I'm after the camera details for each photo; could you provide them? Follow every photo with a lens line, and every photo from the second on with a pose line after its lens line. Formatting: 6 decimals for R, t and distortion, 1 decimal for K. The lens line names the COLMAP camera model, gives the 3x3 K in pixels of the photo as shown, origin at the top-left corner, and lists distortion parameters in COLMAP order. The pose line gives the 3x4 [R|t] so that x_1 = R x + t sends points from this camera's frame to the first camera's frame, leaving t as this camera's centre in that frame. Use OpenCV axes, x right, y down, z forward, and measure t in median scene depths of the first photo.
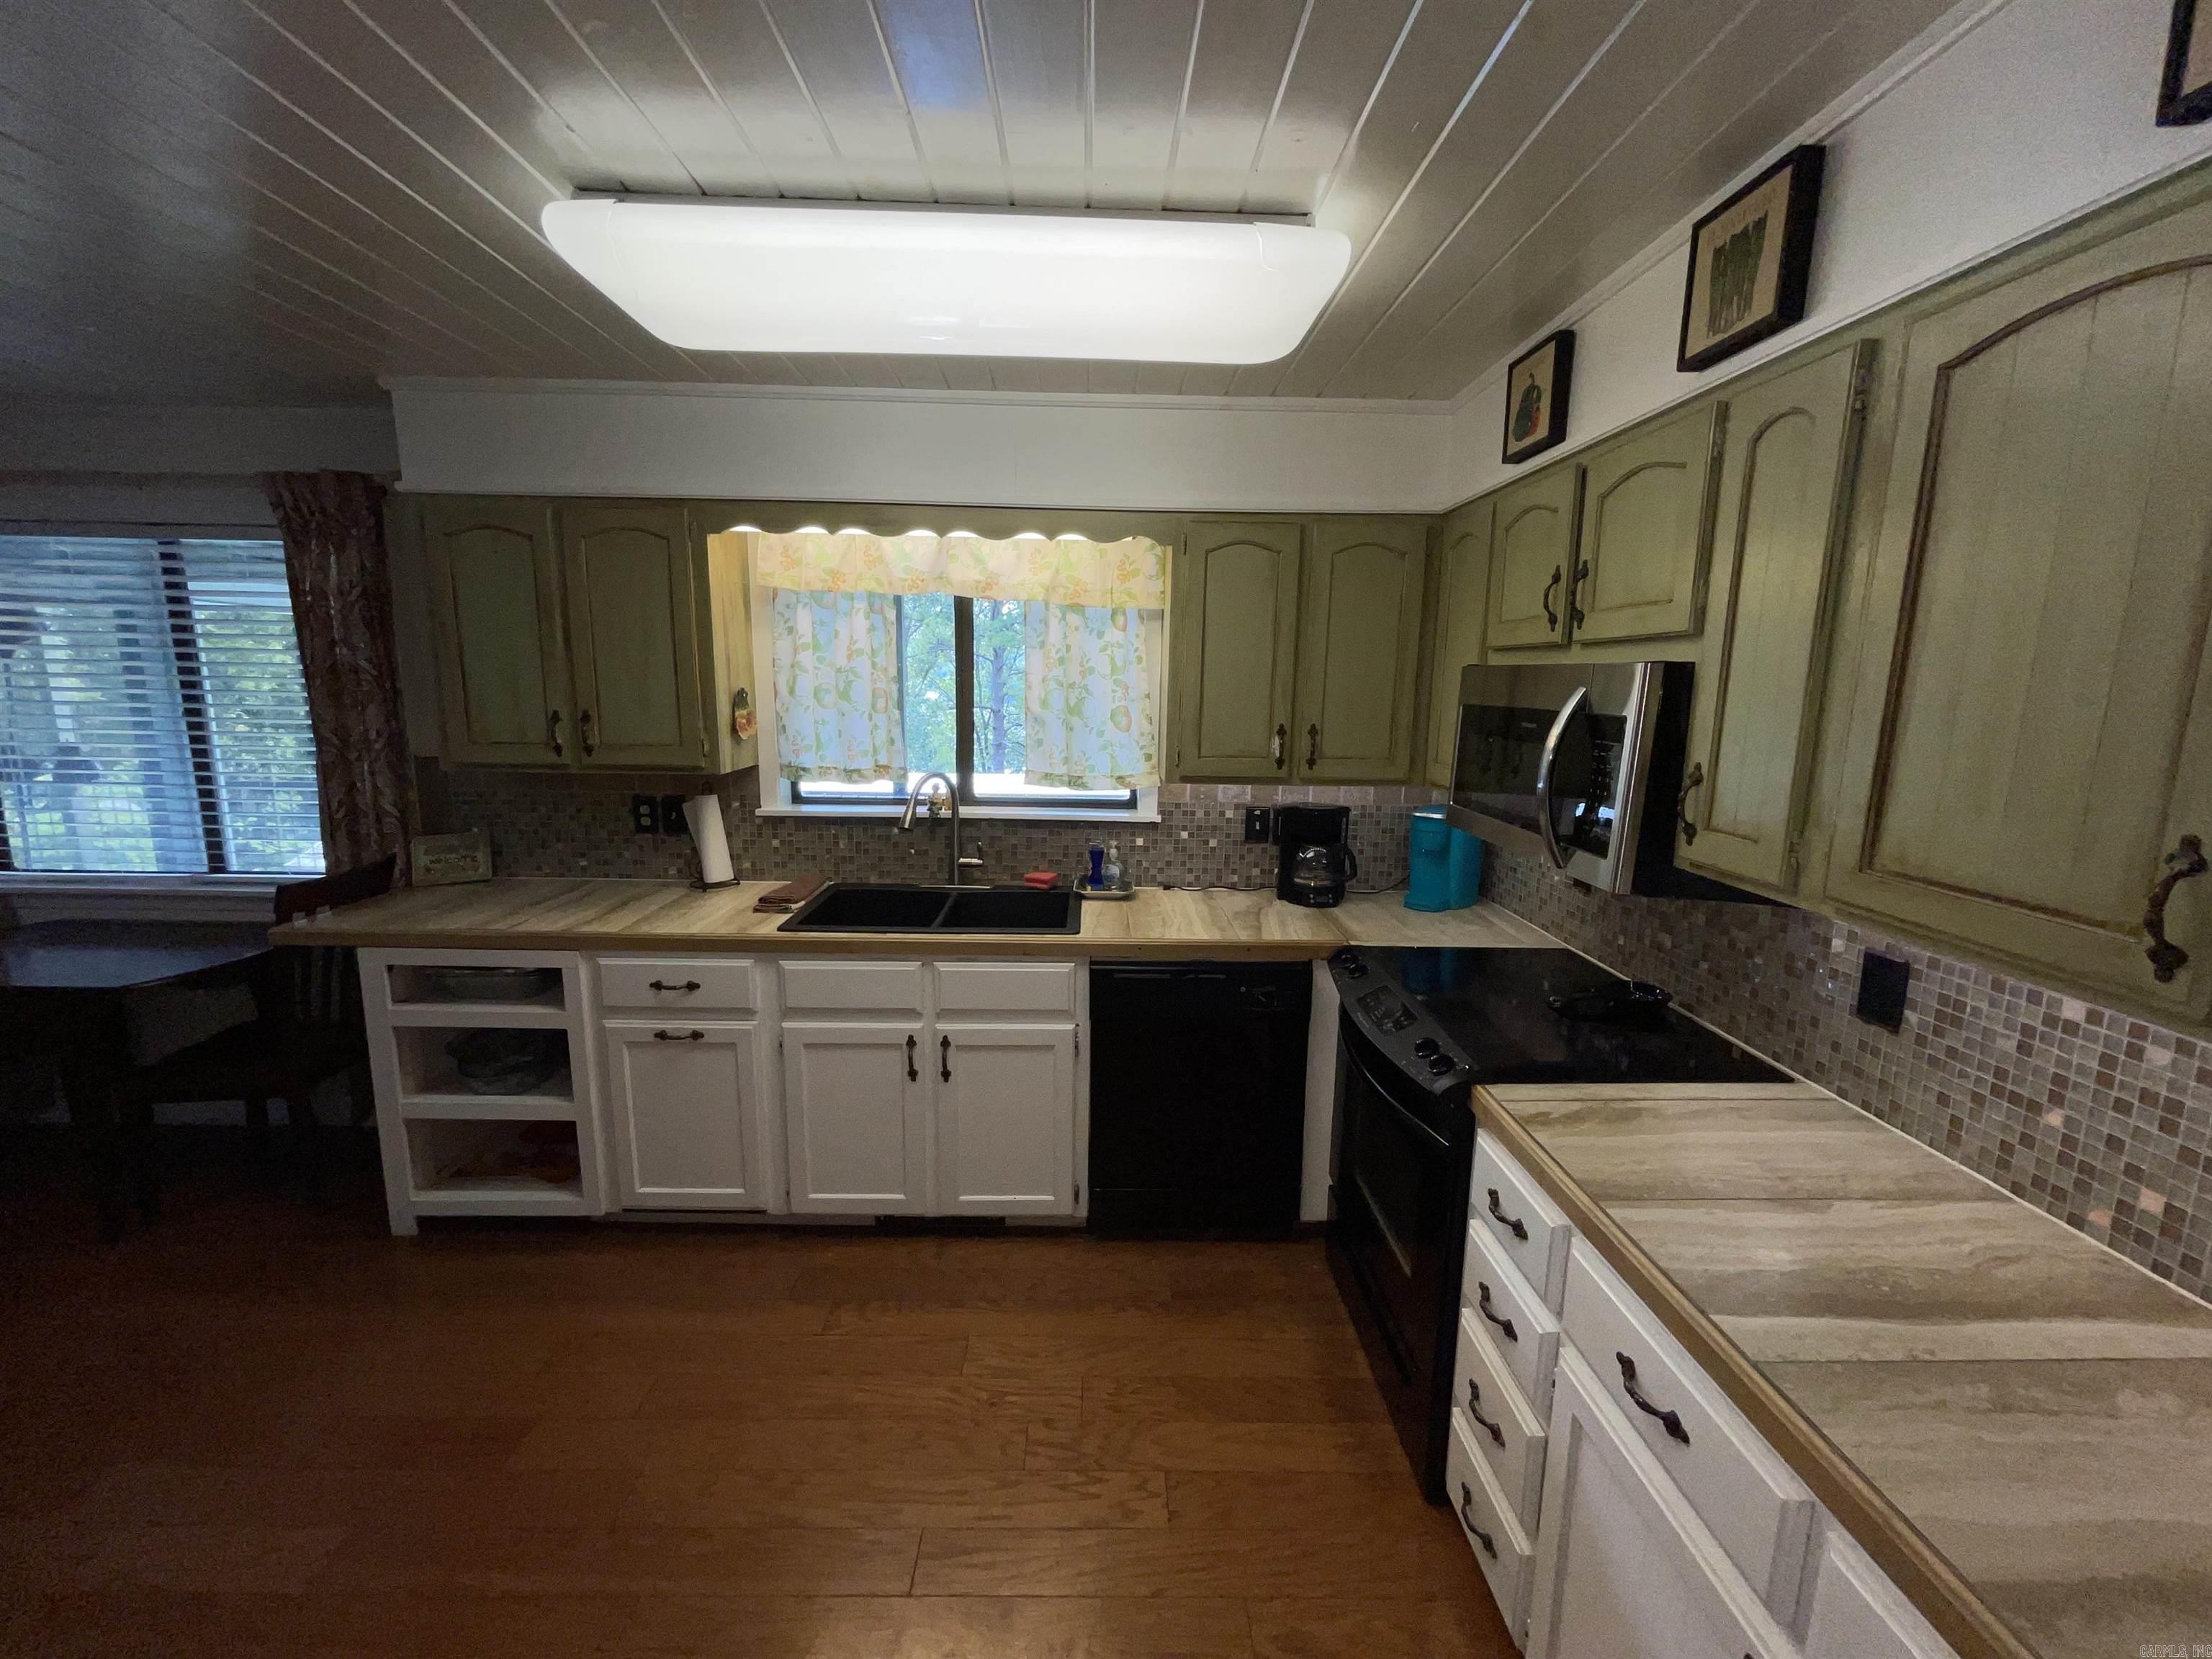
lens RADIAL K [[895.9, 0, 1102.8], [0, 895.9, 833.1], [0, 0, 1]] dist [0.000792, -0.000191]
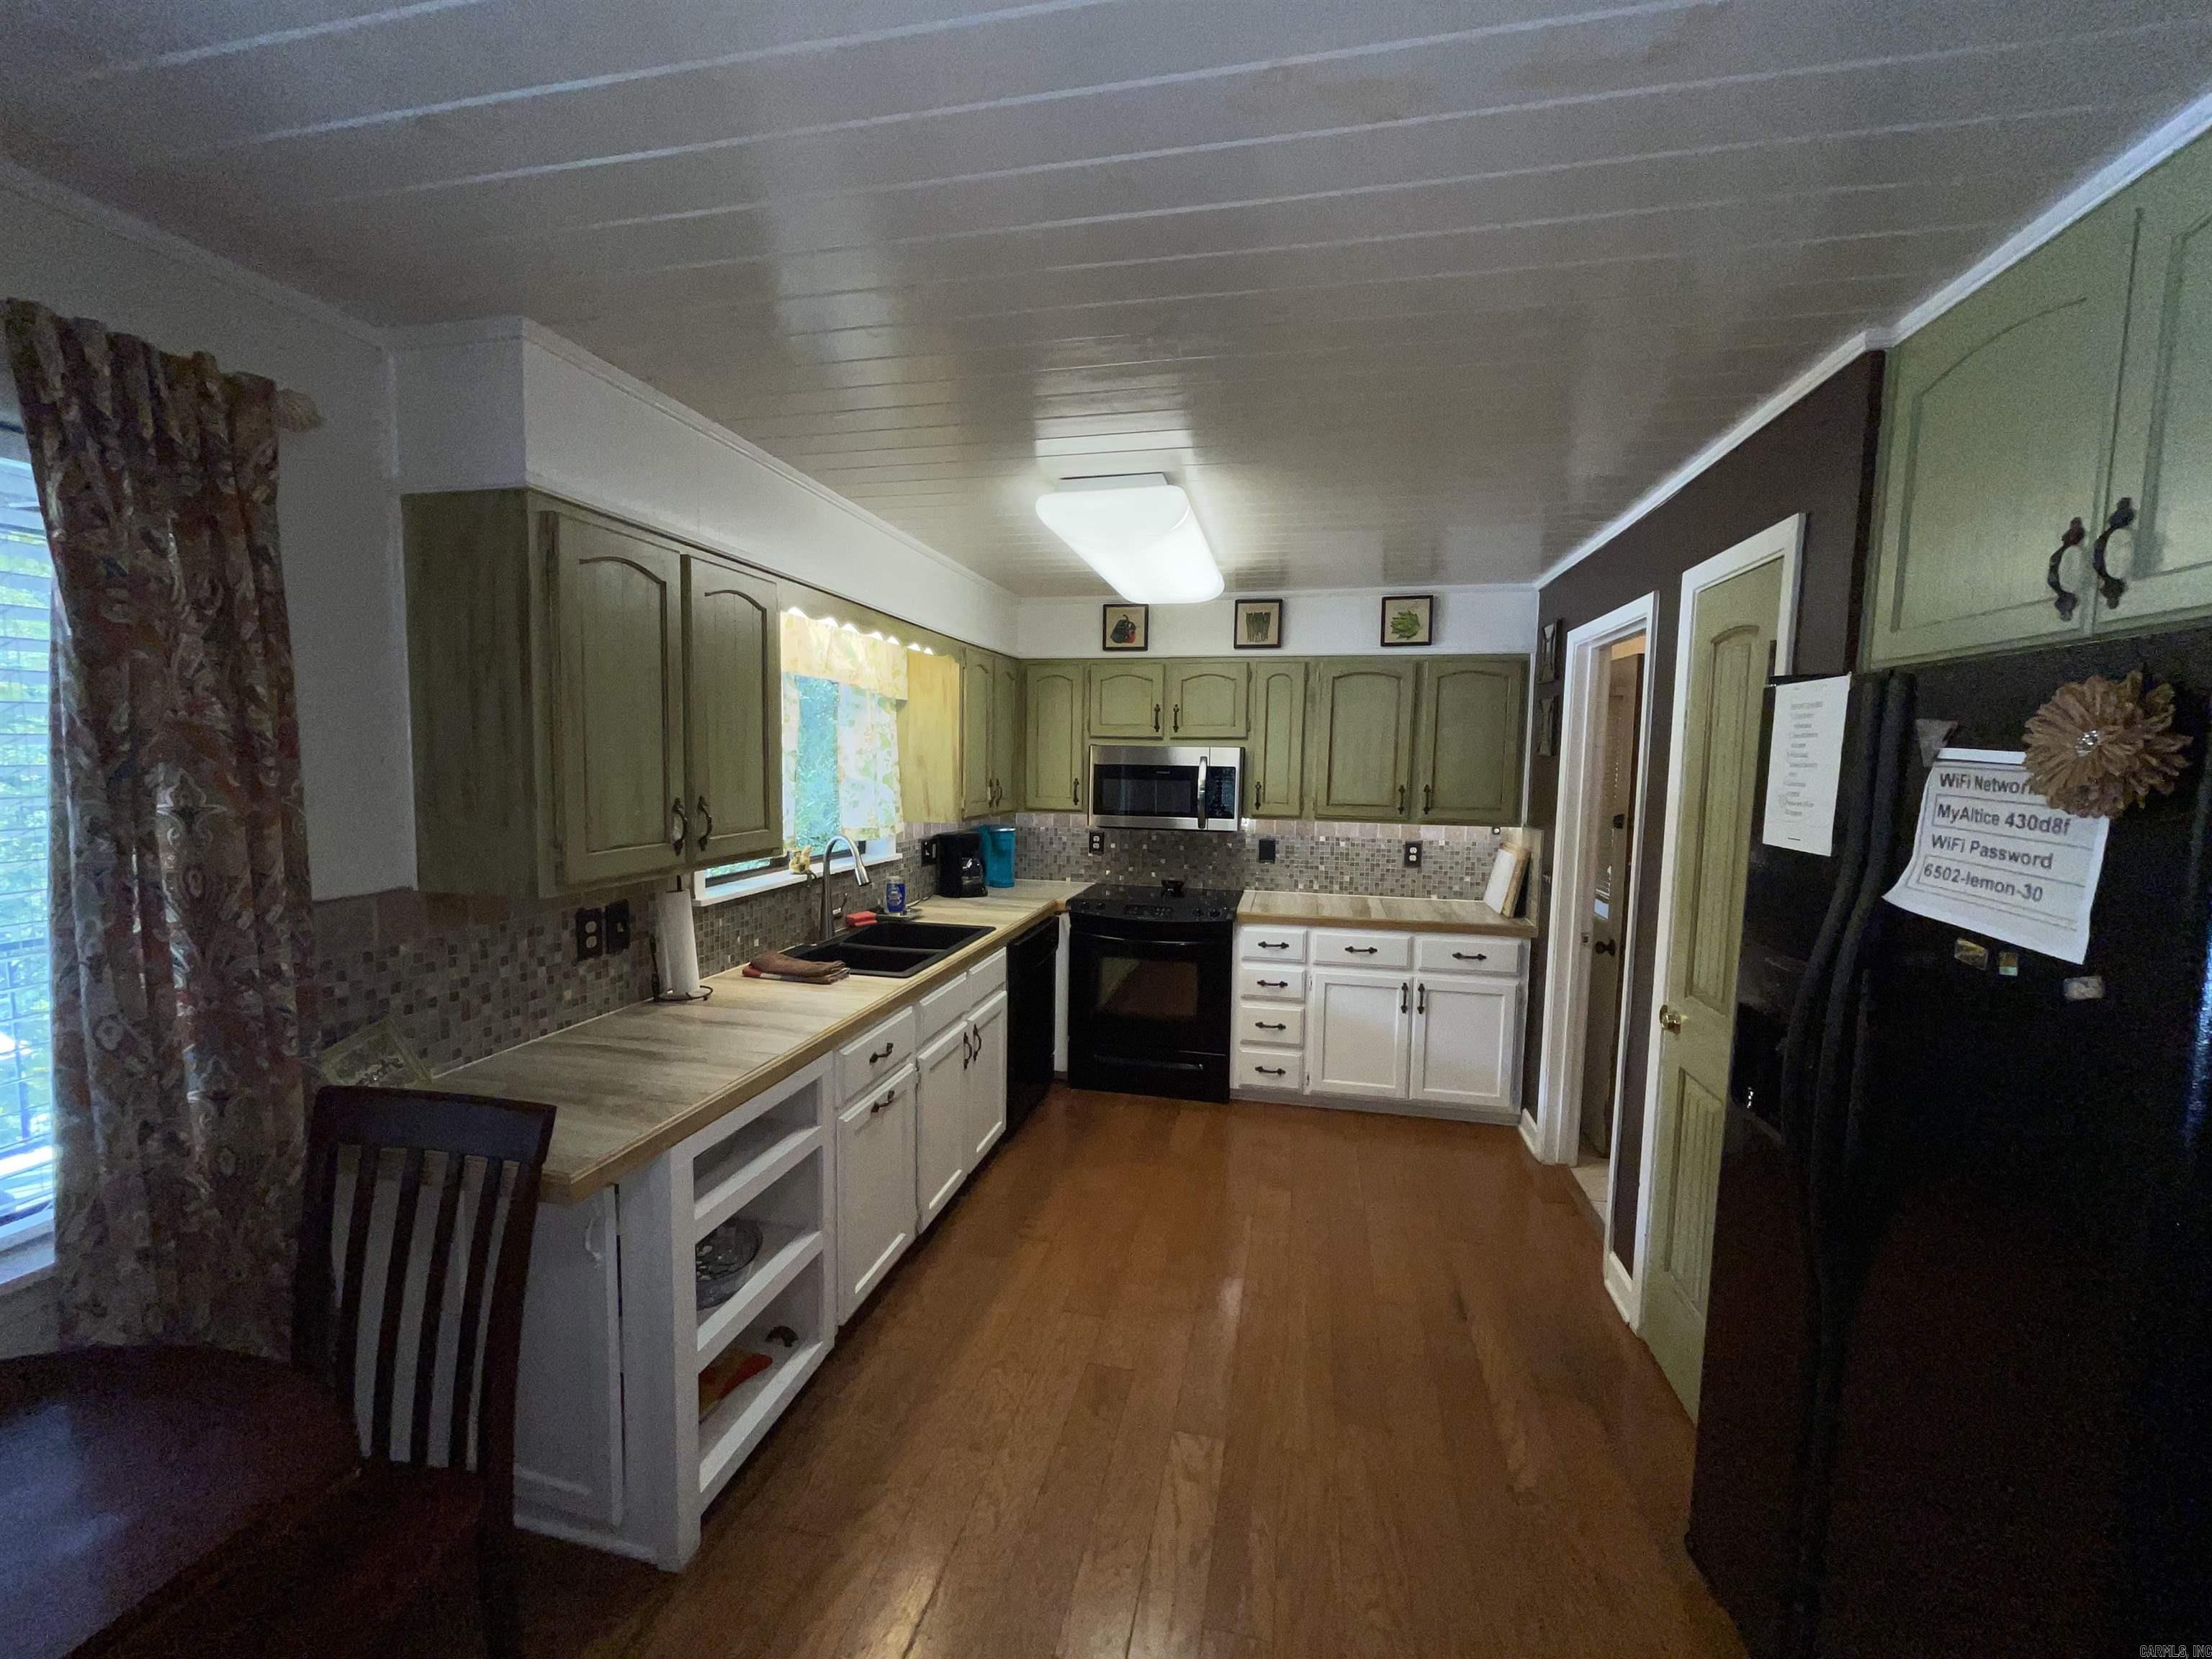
lens RADIAL K [[895.9, 0, 1106.4], [0, 895.9, 831.0], [0, 0, 1]] dist [0.000792, -0.000191]
pose [[0.230293, -0.099744, 0.967996, -1.292096], [0.150518, 0.986413, 0.065833, -0.103119], [-0.961410, 0.130540, 0.242178, 0.434749]]
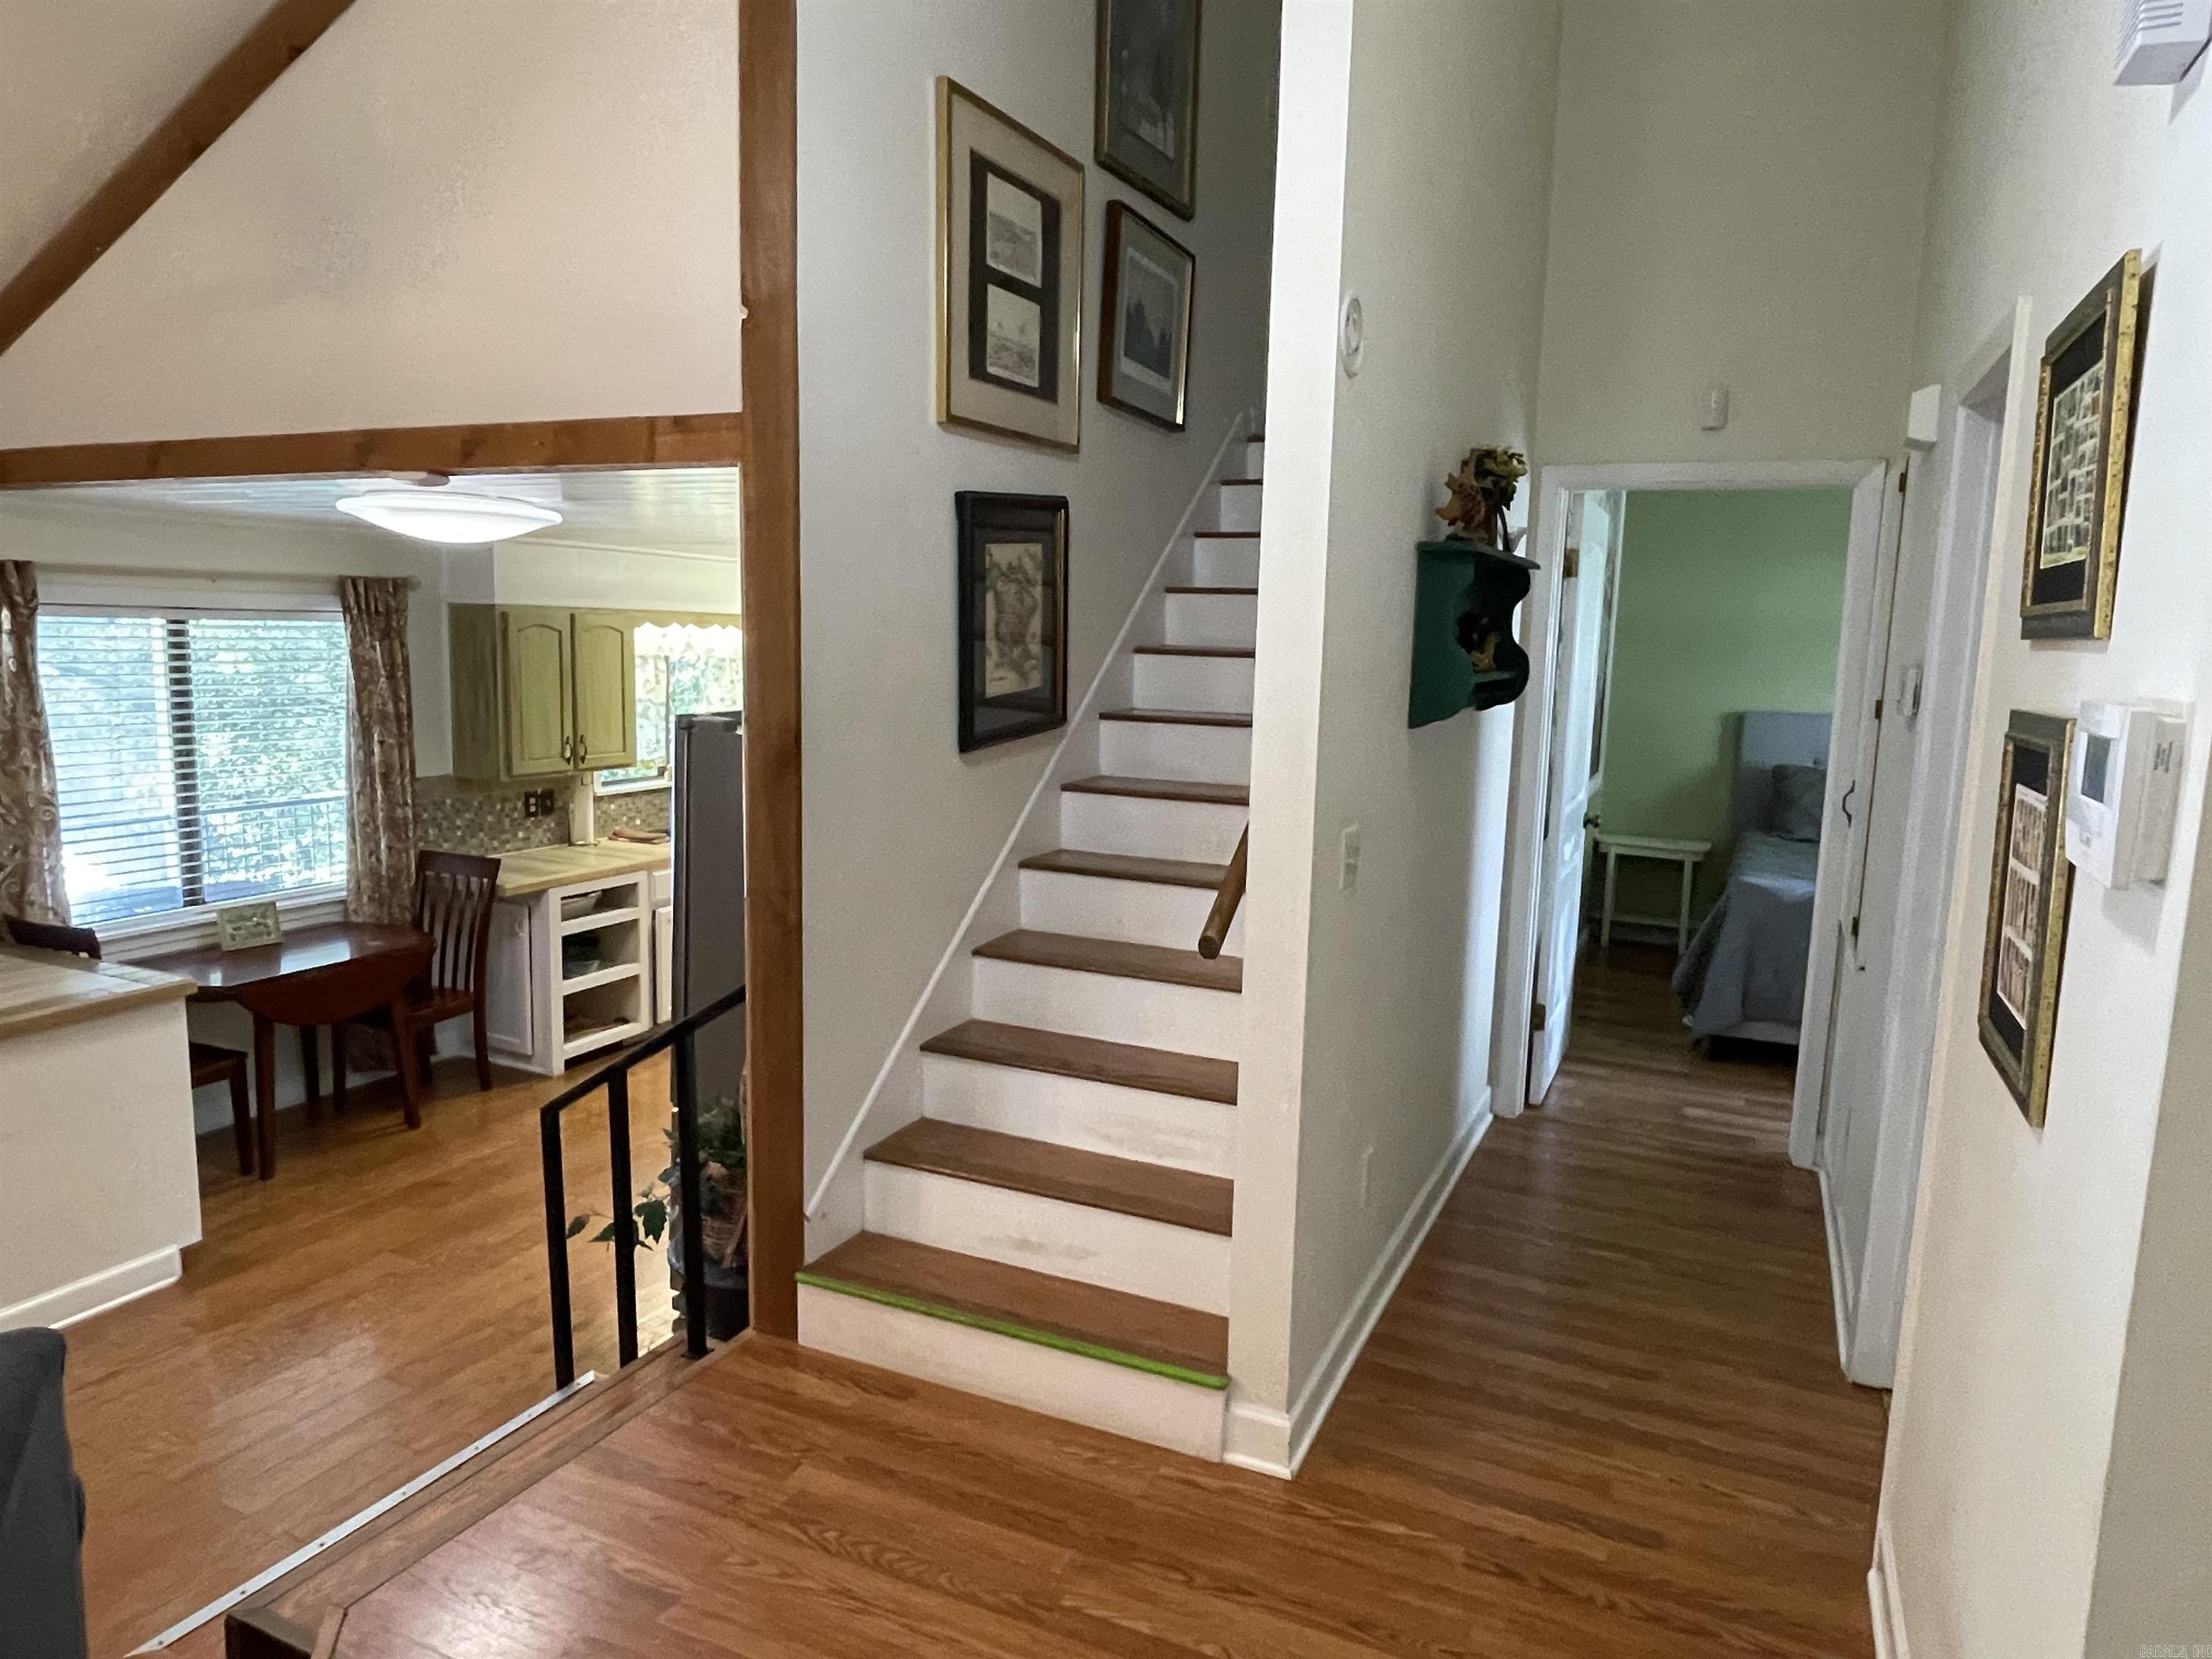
lens RADIAL K [[1376.9, 0, 1104.1], [0, 1376.9, 825.0], [0, 0, 1]] dist [-0.022387, -0.000938]
pose [[0.437996, -0.132382, 0.889176, -2.388419], [0.132999, 0.987756, 0.081545, -0.052213], [-0.889084, 0.082543, 0.450240, -0.957048]]
